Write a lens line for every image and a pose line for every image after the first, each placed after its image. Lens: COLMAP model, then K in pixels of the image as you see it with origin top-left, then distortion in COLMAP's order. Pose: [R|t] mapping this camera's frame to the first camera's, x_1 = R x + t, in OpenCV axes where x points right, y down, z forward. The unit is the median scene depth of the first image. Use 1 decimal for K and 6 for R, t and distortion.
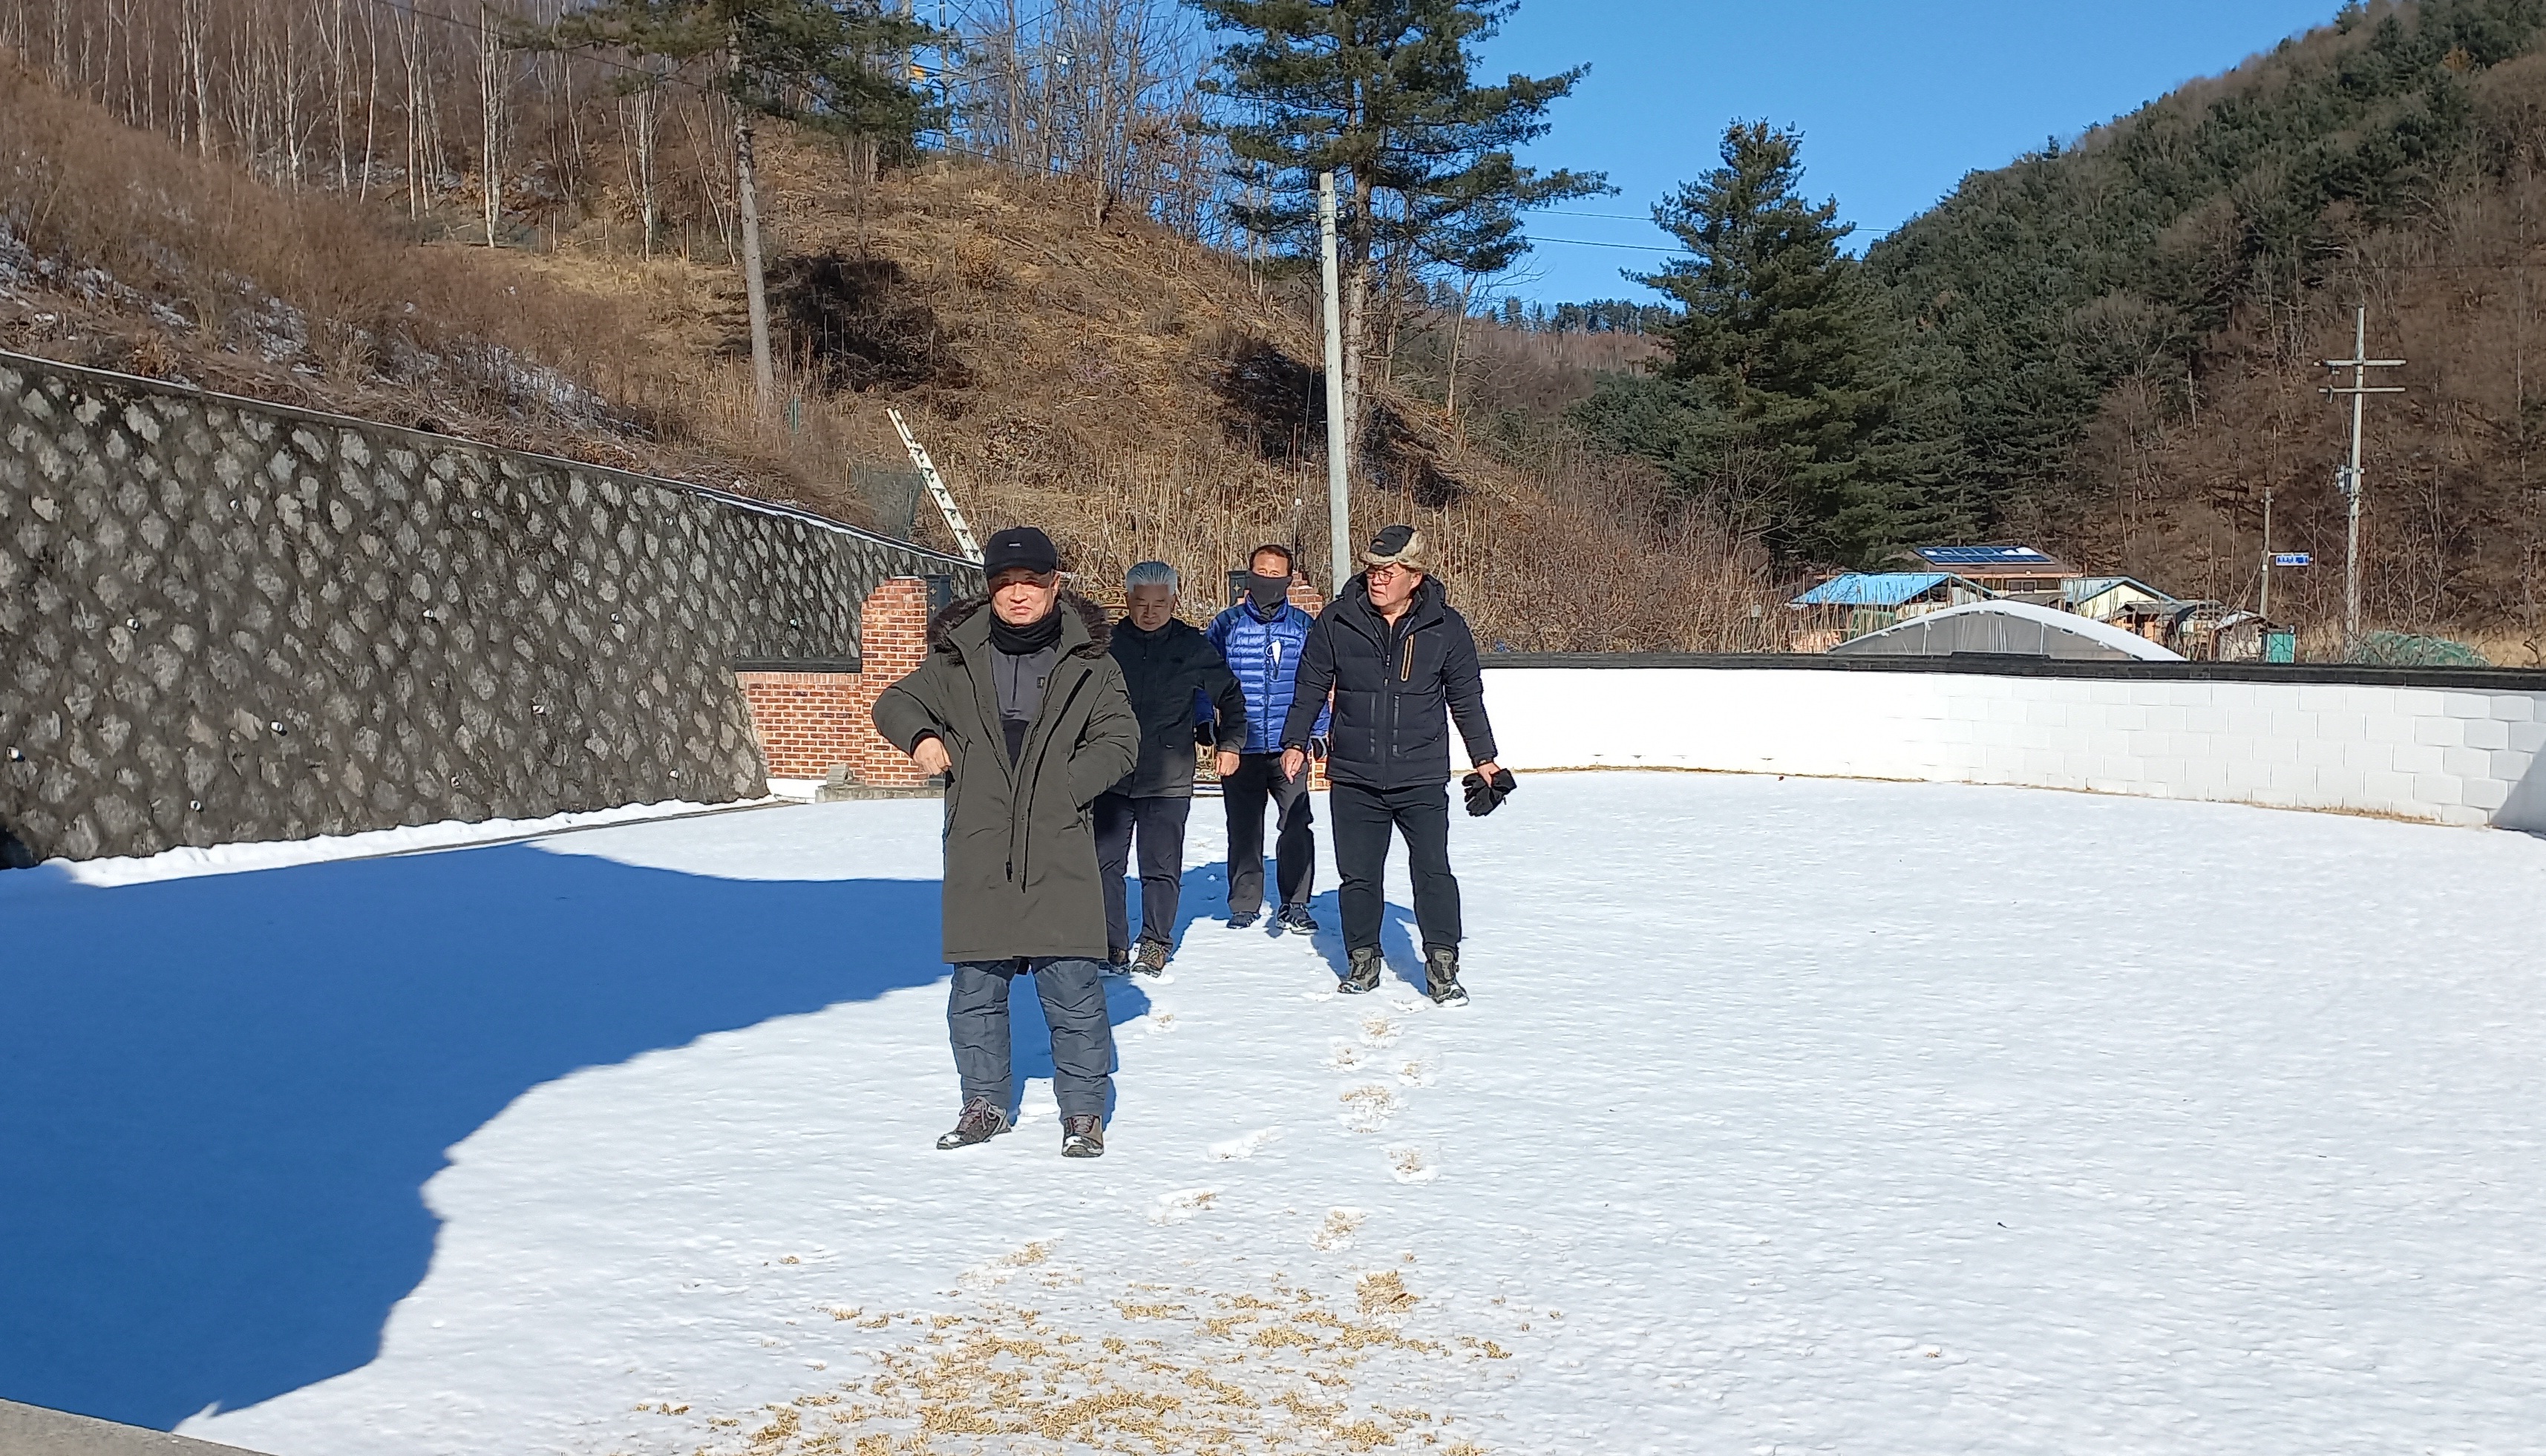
lens RADIAL K [[1966.9, 0, 1268.9], [0, 1966.9, 713.7], [0, 0, 1]] dist [0.060772, -0.023065]
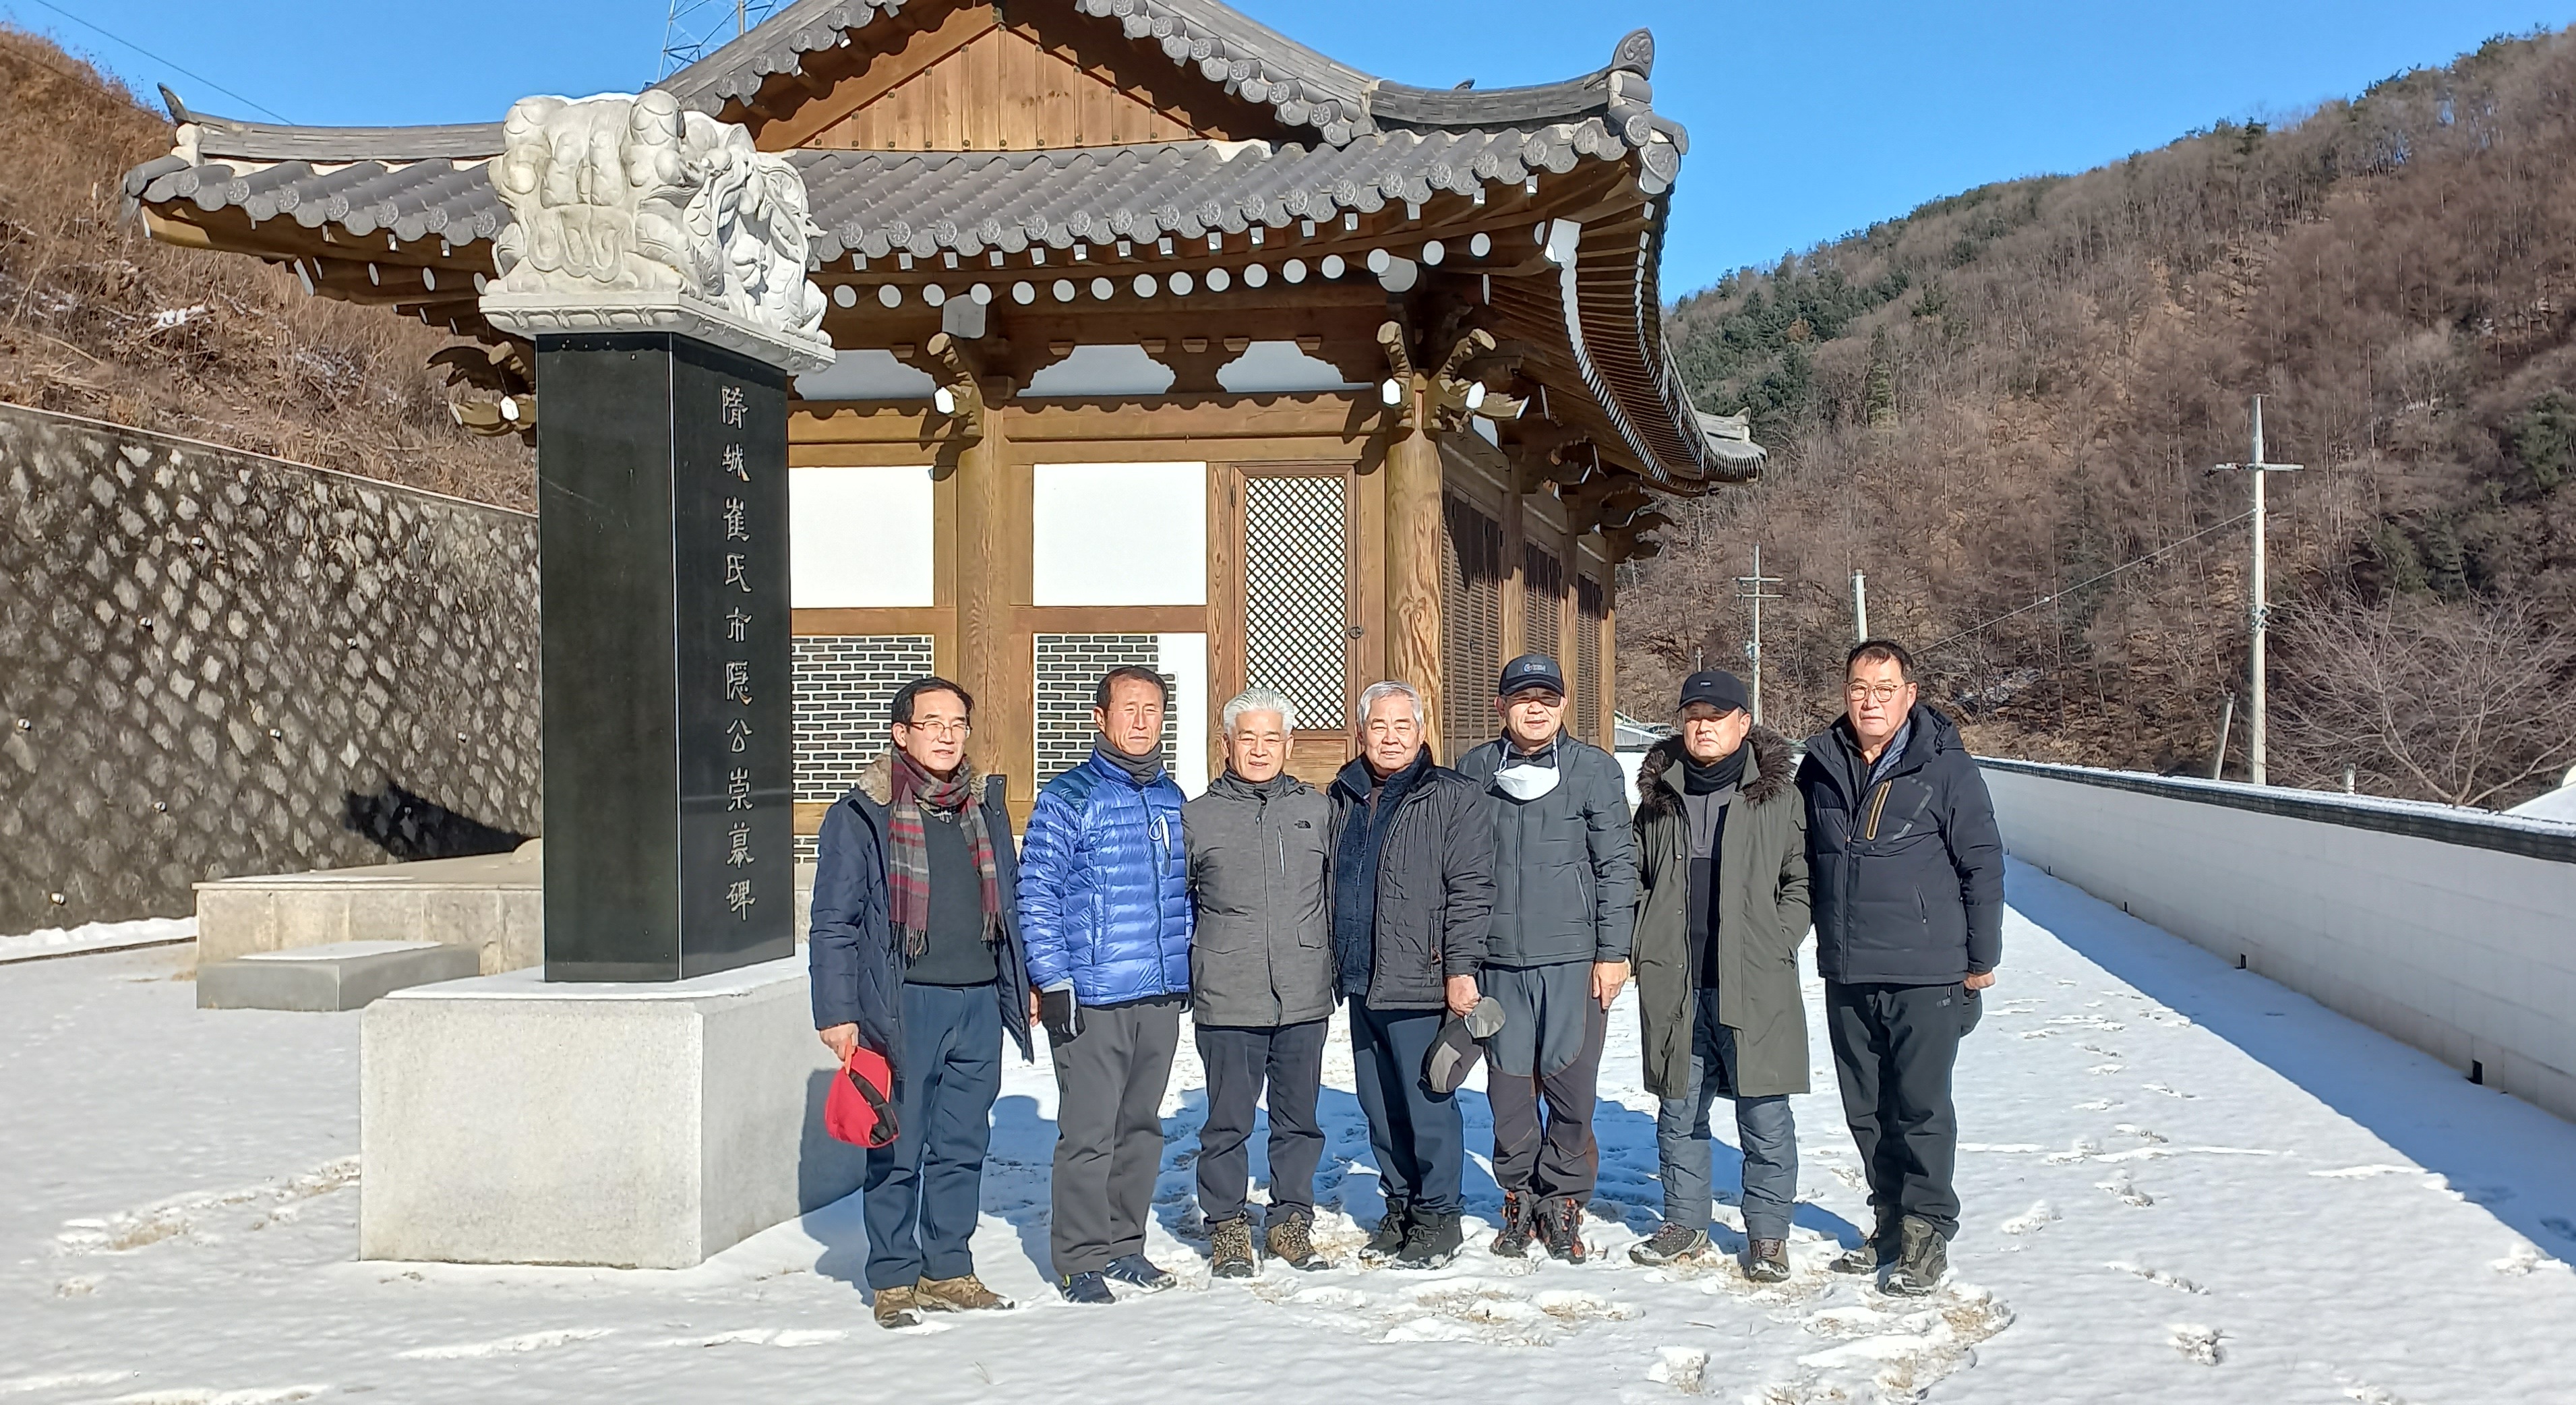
lens RADIAL K [[2321.6, 0, 1306.4], [0, 2321.6, 700.8], [0, 0, 1]] dist [0.069502, 0.003247]
pose [[0.946092, 0.006602, 0.323830, -0.539107], [0.014200, 0.997986, -0.061831, 0.046163], [-0.323586, 0.063096, 0.944093, -0.843777]]
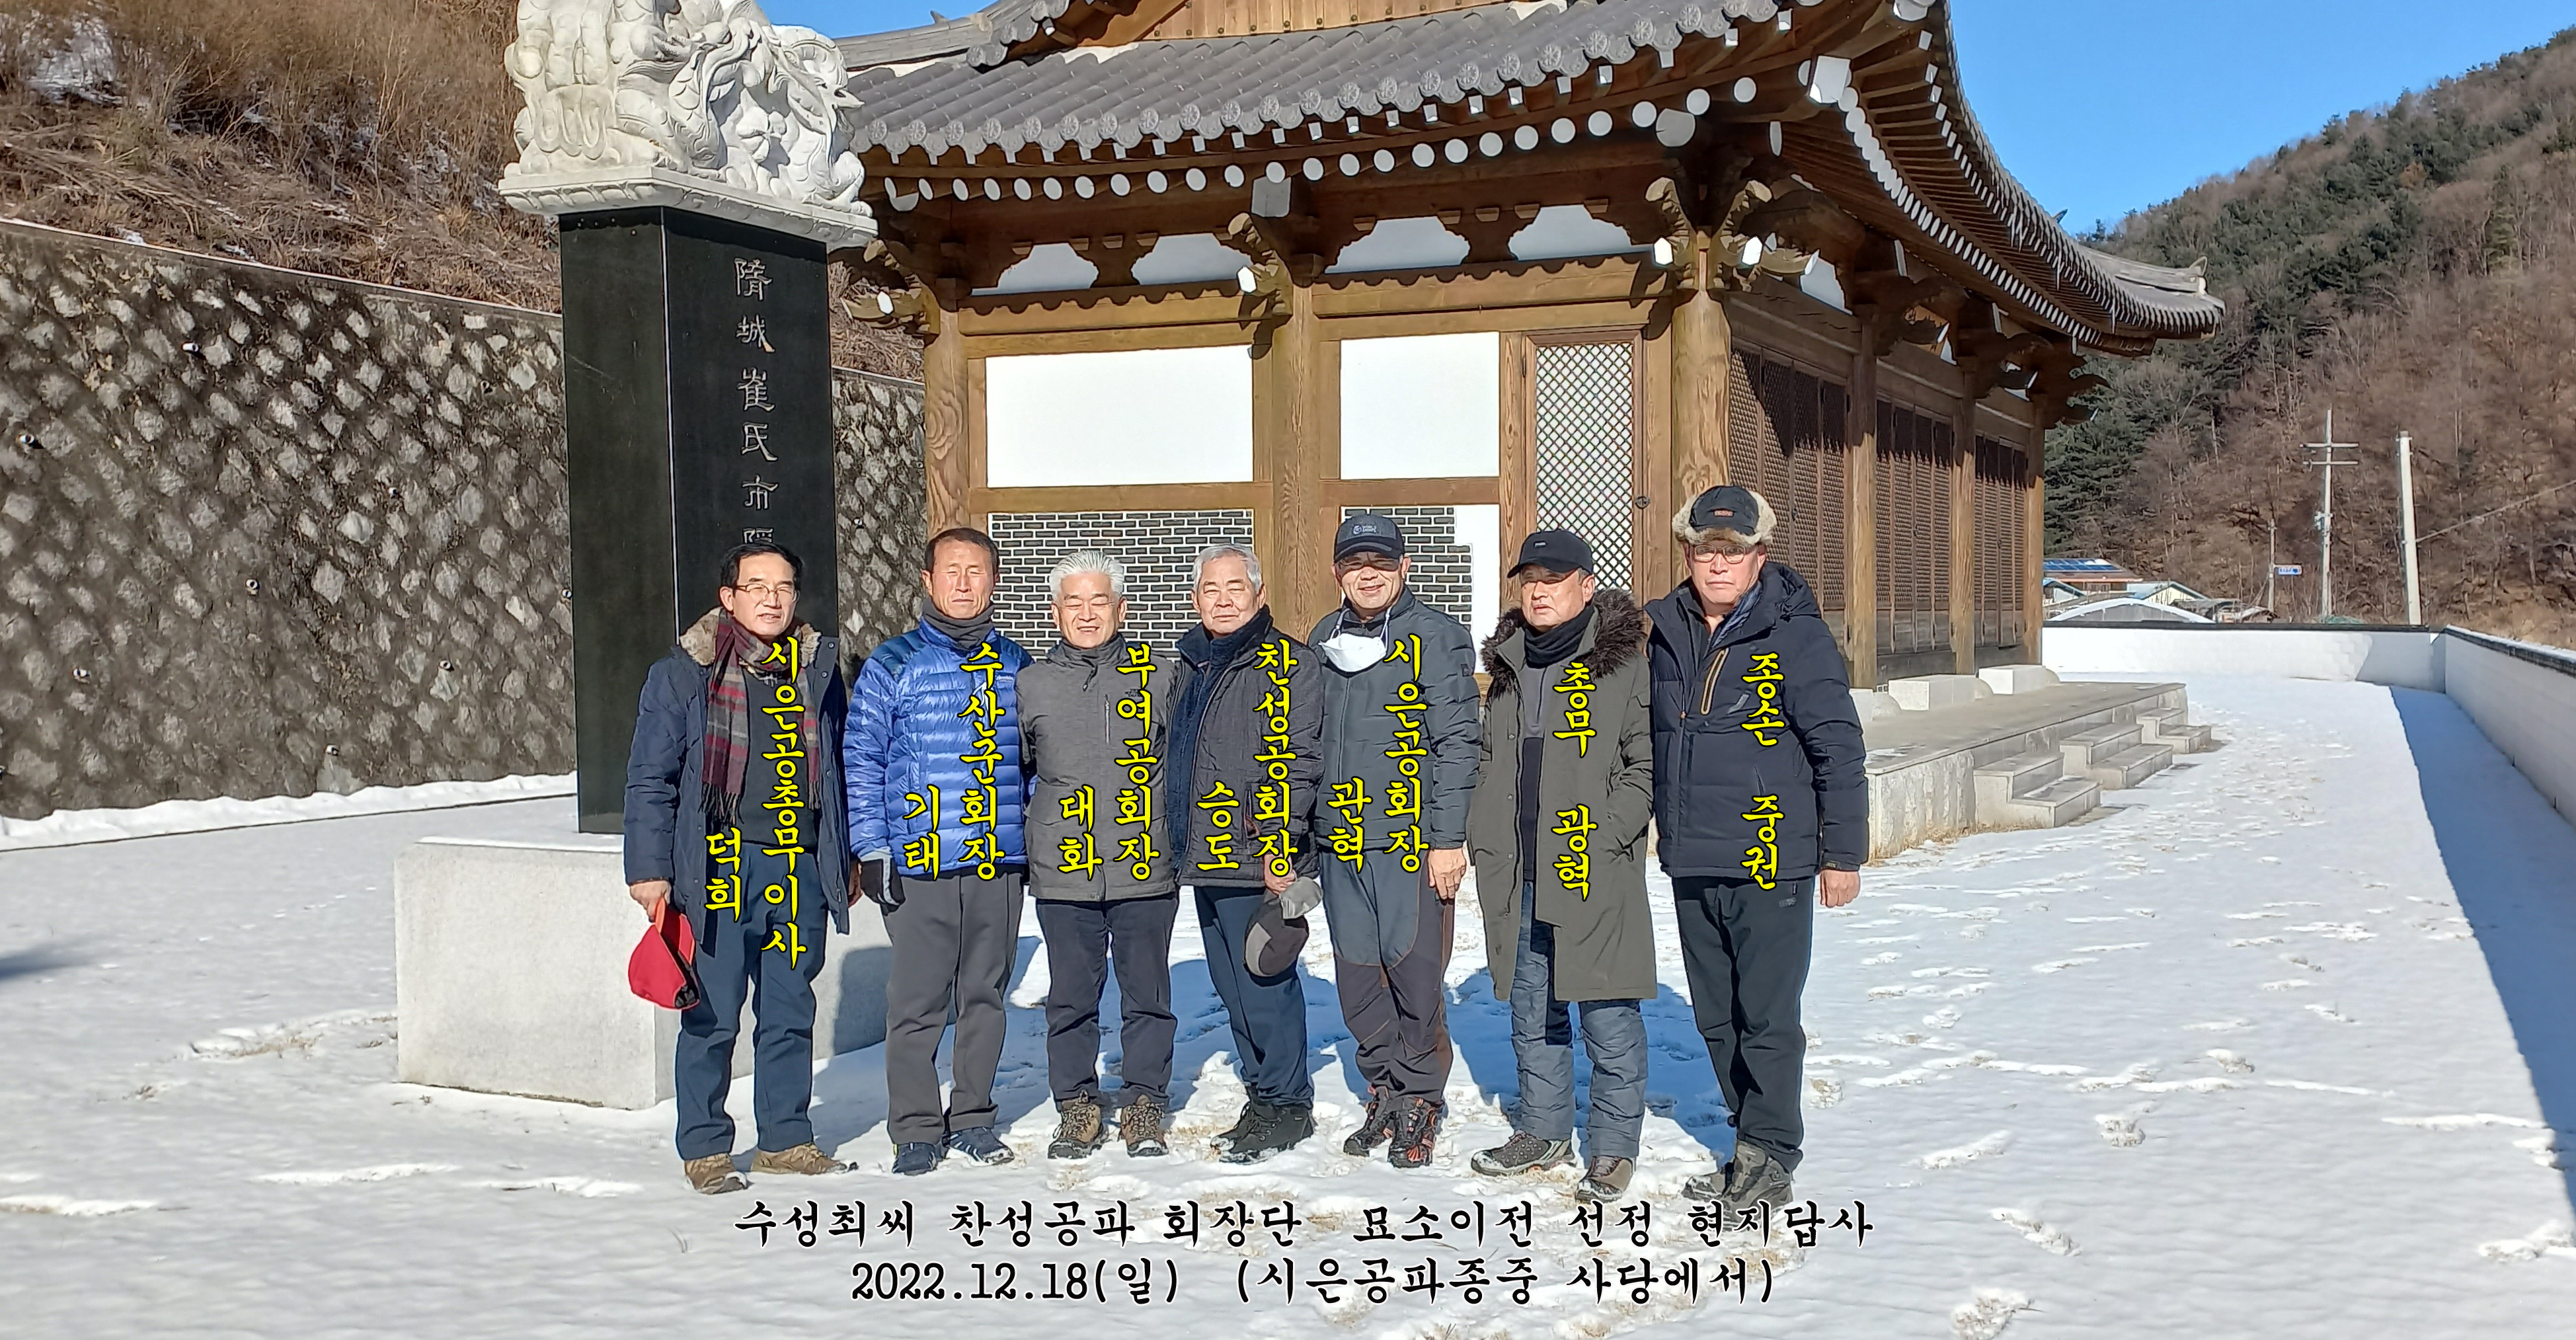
lens RADIAL K [[2198.7, 0, 1314.0], [0, 2198.7, 681.6], [0, 0, 1]] dist [0.068825, 0.002329]
pose [[0.998063, 0.003639, 0.062109, -0.432903], [-0.002623, 0.999862, -0.016428, 0.046489], [-0.062160, 0.016233, 0.997934, -0.830994]]
